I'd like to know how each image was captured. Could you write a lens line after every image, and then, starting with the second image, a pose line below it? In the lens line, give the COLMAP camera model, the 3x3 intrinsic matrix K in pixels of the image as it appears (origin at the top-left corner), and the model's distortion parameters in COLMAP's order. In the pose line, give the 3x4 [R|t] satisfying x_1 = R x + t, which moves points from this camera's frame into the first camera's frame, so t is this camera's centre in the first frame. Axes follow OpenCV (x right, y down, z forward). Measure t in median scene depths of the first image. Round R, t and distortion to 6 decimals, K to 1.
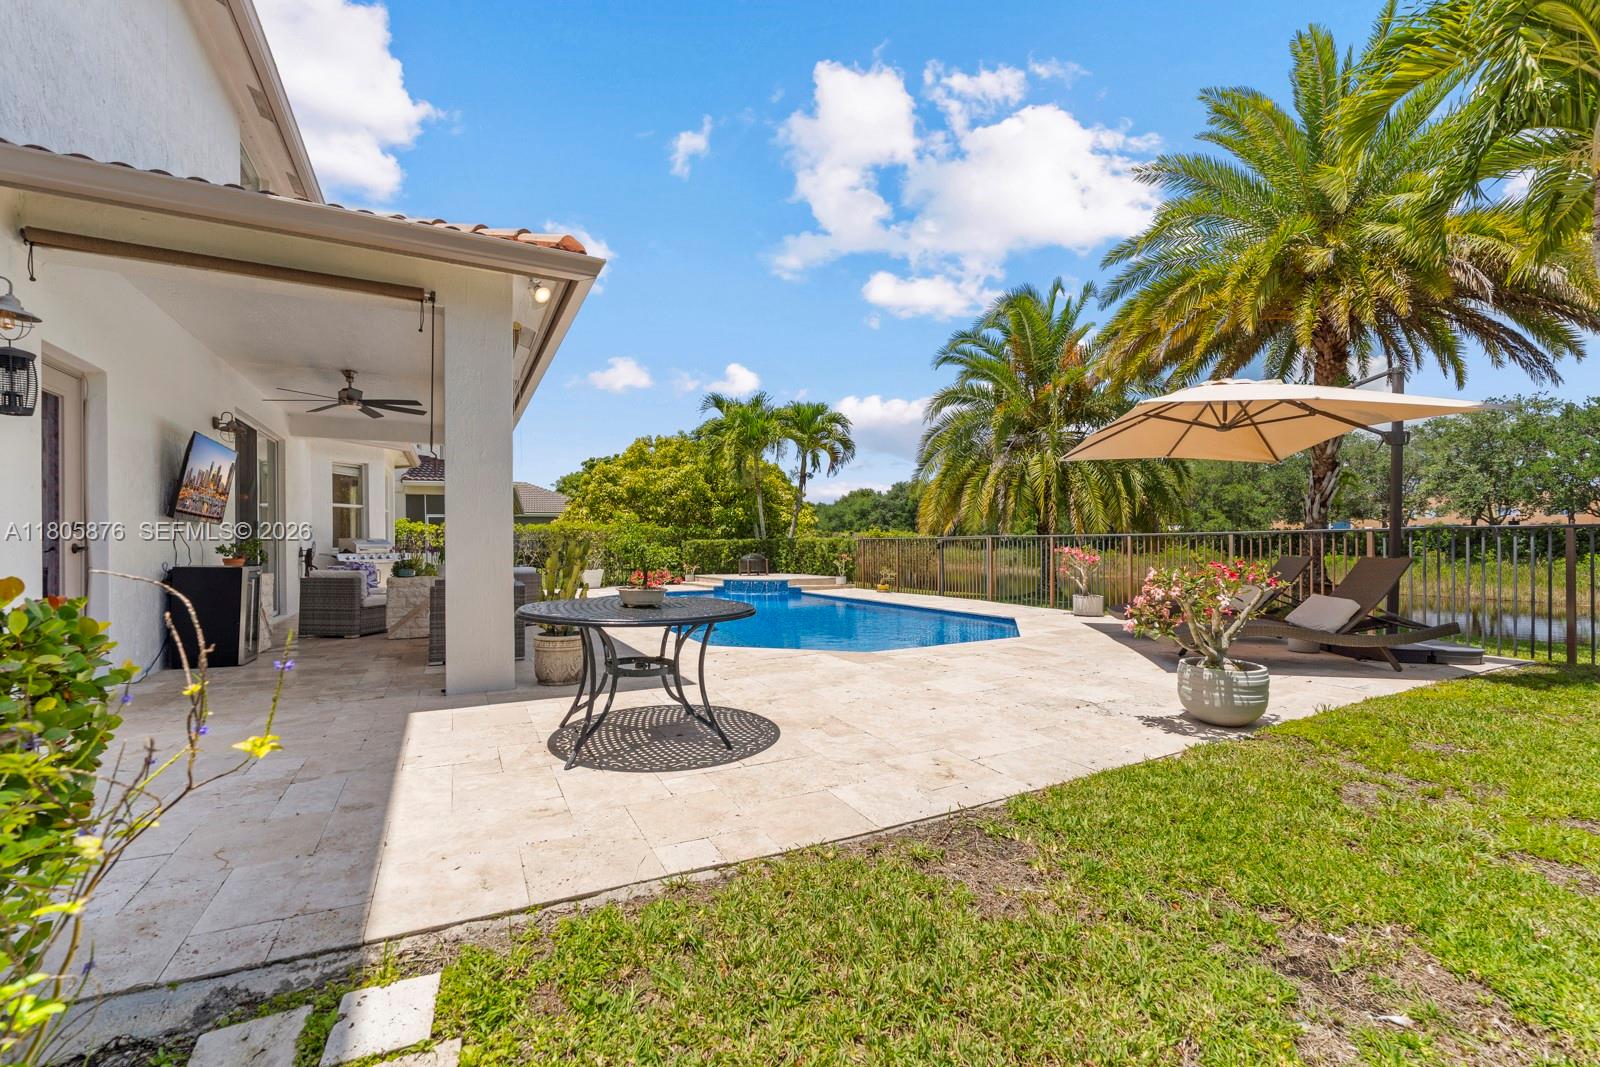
lens RADIAL K [[651.1, 0, 794.3], [0, 651.1, 541.8], [0, 0, 1]] dist [-0.001381, -0.000329]
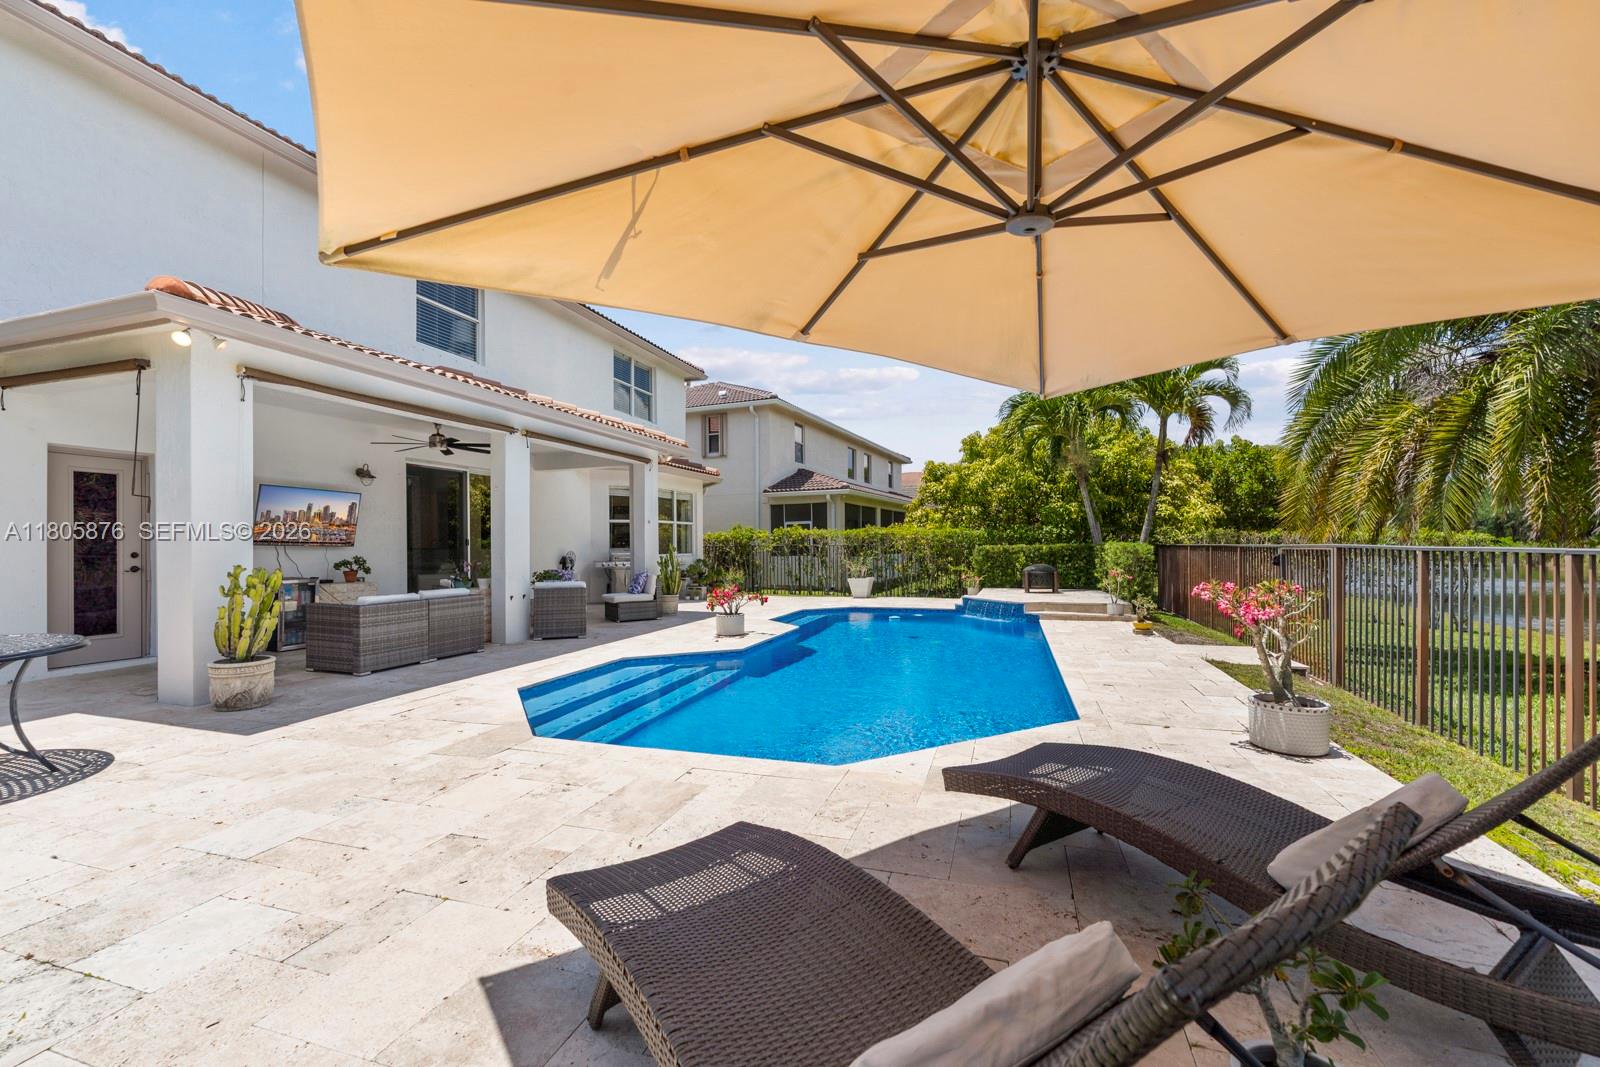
lens RADIAL K [[656.2, 0, 800.7], [0, 656.2, 542.7], [0, 0, 1]] dist [-0.002029, -0.000367]
pose [[0.700469, -0.002788, -0.713677, 0.325129], [0.007505, 0.999966, 0.003460, -0.013301], [0.713643, -0.007780, 0.700466, 0.294946]]
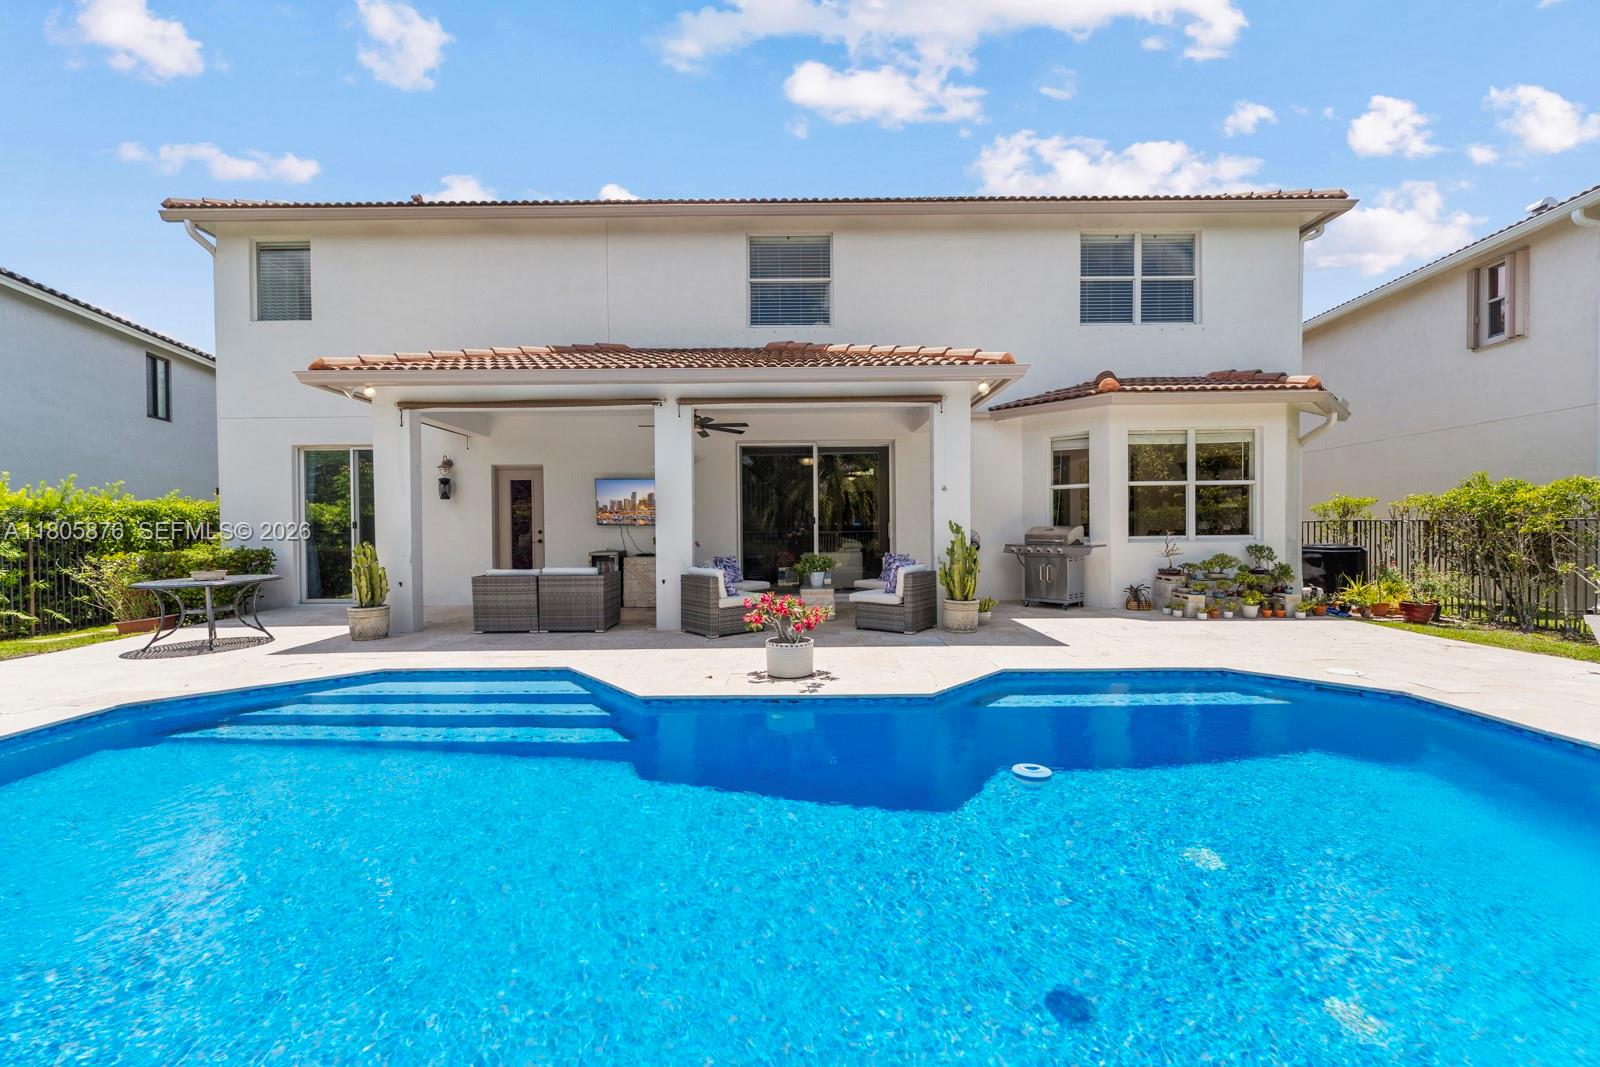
lens RADIAL K [[651.1, 0, 794.3], [0, 651.1, 541.8], [0, 0, 1]] dist [-0.001381, -0.000329]
pose [[-0.461000, 0.033376, -0.886772, 0.167321], [0.015763, 0.999443, 0.029422, -0.011695], [0.887260, -0.000415, -0.461269, 0.830238]]
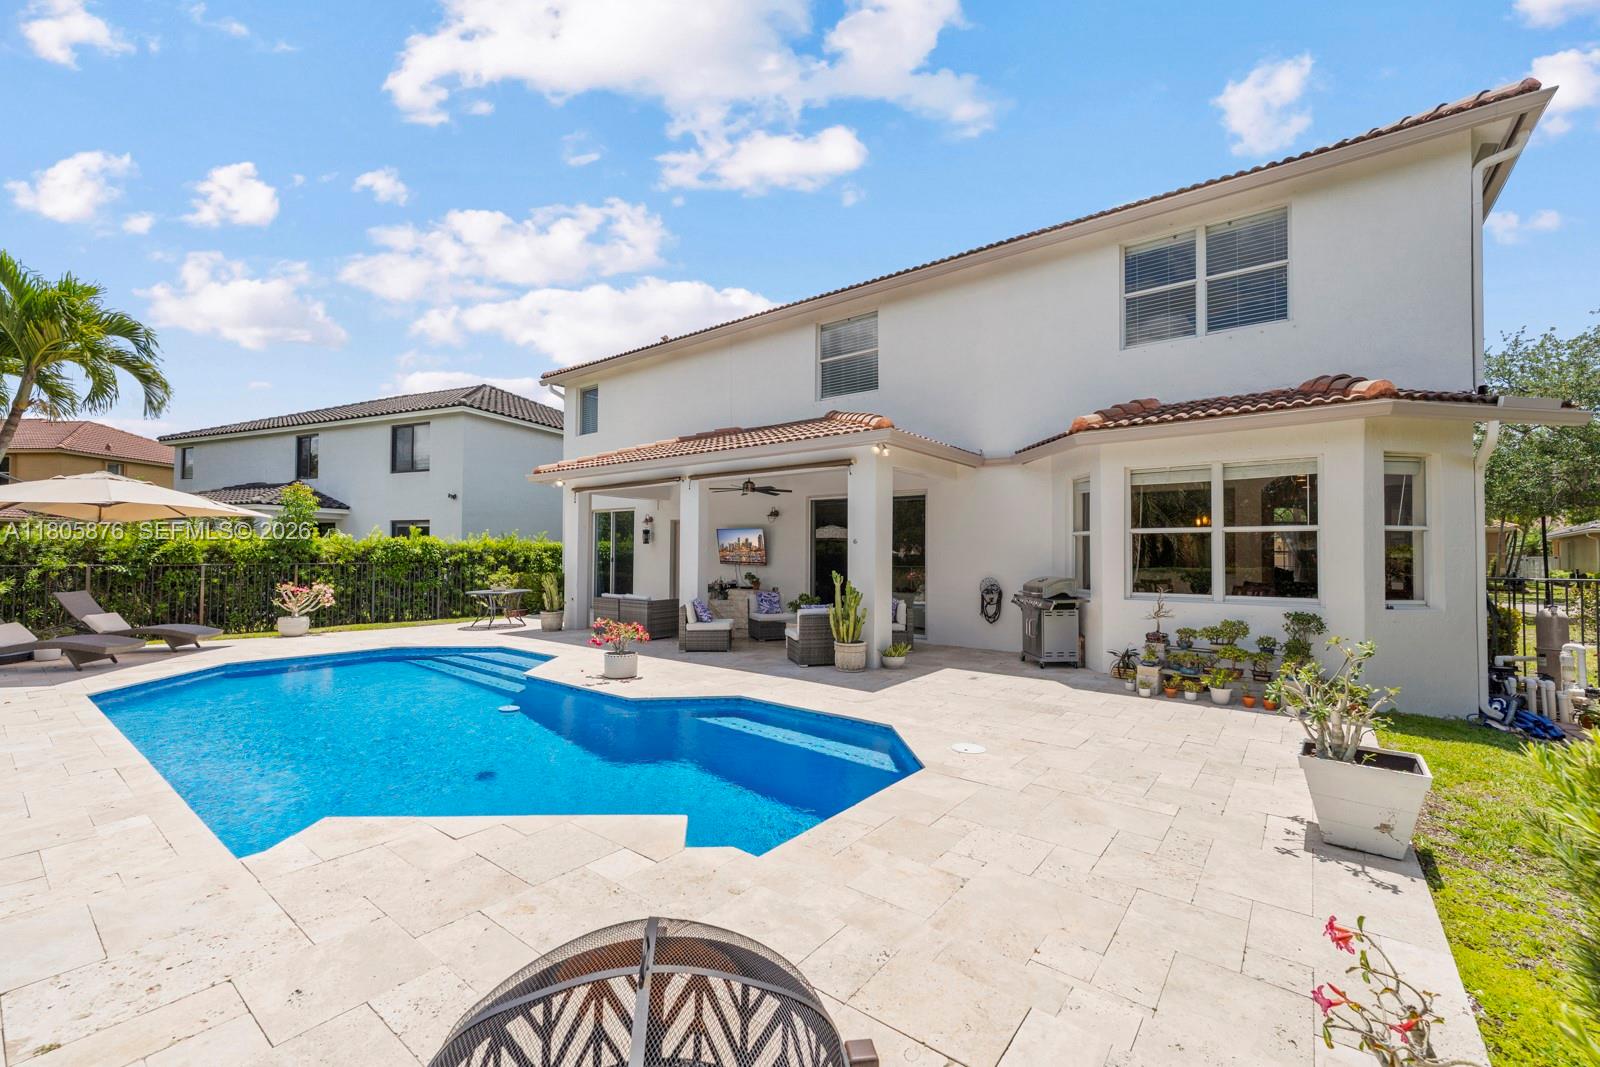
lens RADIAL K [[648.7, 0, 806.8], [0, 648.7, 552.1], [0, 0, 1]] dist [-0.000933, -0.000036]
pose [[-0.906880, 0.000304, -0.421390, -0.063029], [0.001432, 0.999996, -0.002361, -0.025855], [0.421387, -0.002745, -0.906877, 1.194932]]
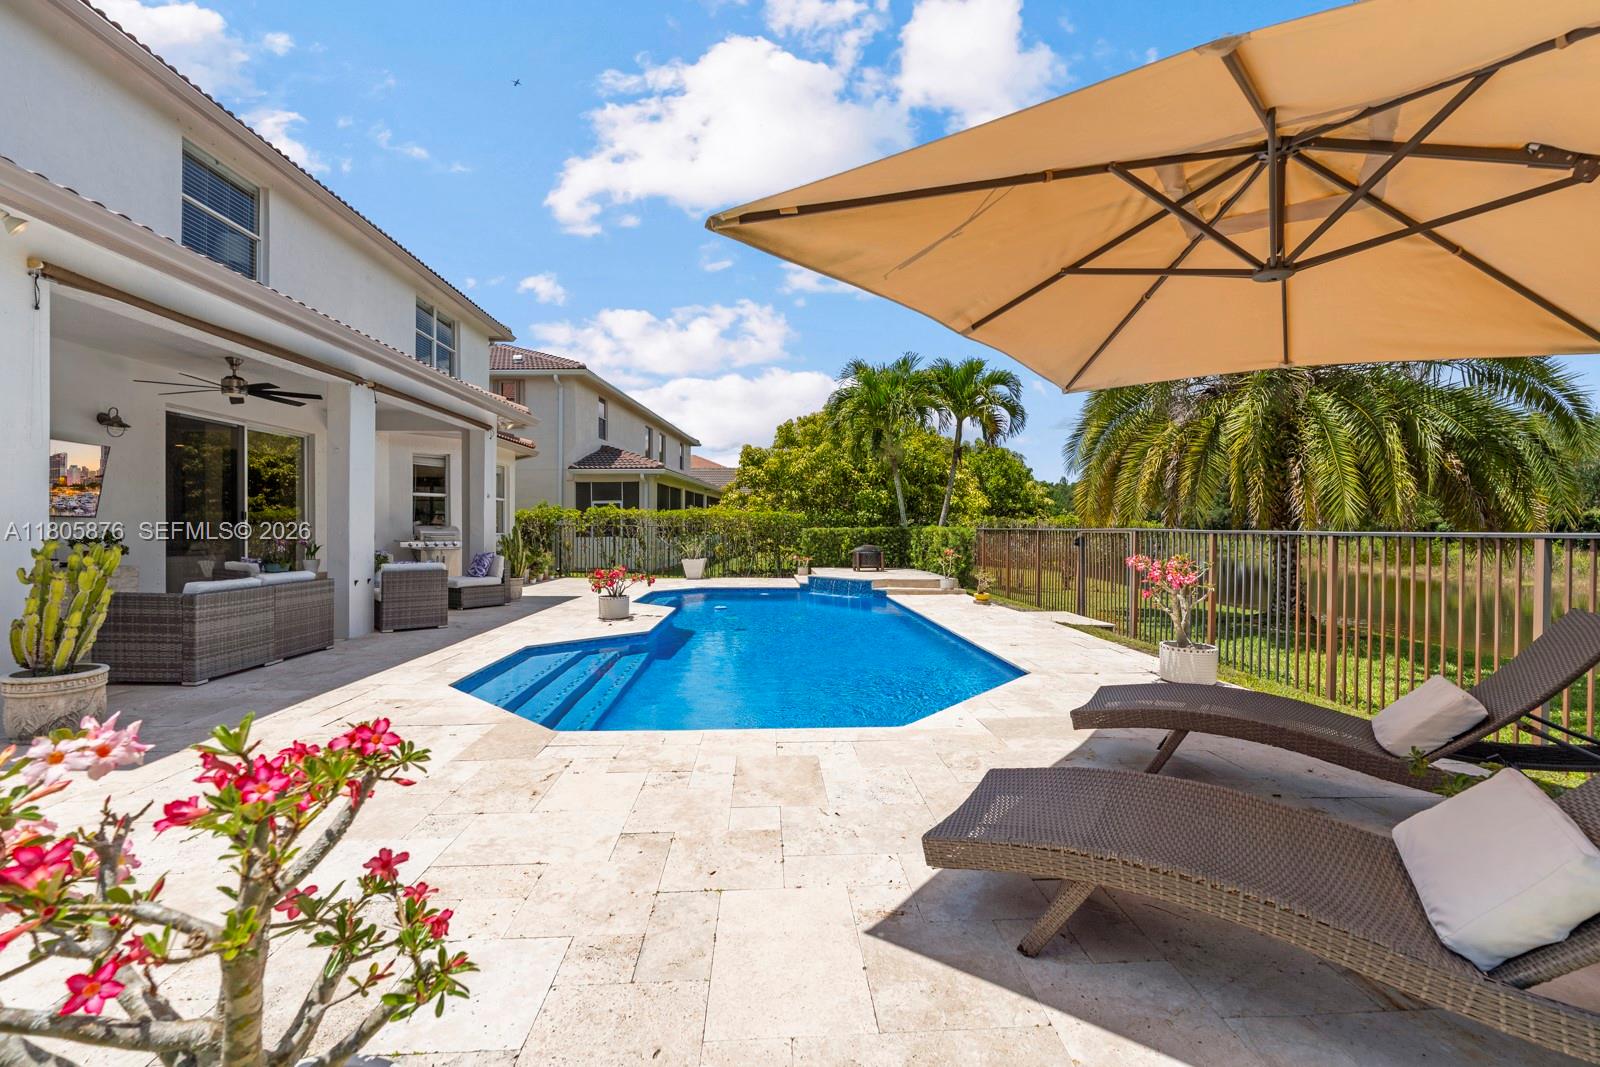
lens RADIAL K [[655.5, 0, 798.8], [0, 655.5, 531.9], [0, 0, 1]] dist [-0.000700, -0.000210]
pose [[0.908774, 0.012408, -0.417104, 0.233569], [-0.007584, 0.999884, 0.013220, -0.010743], [0.417219, -0.008850, 0.908763, 0.221129]]
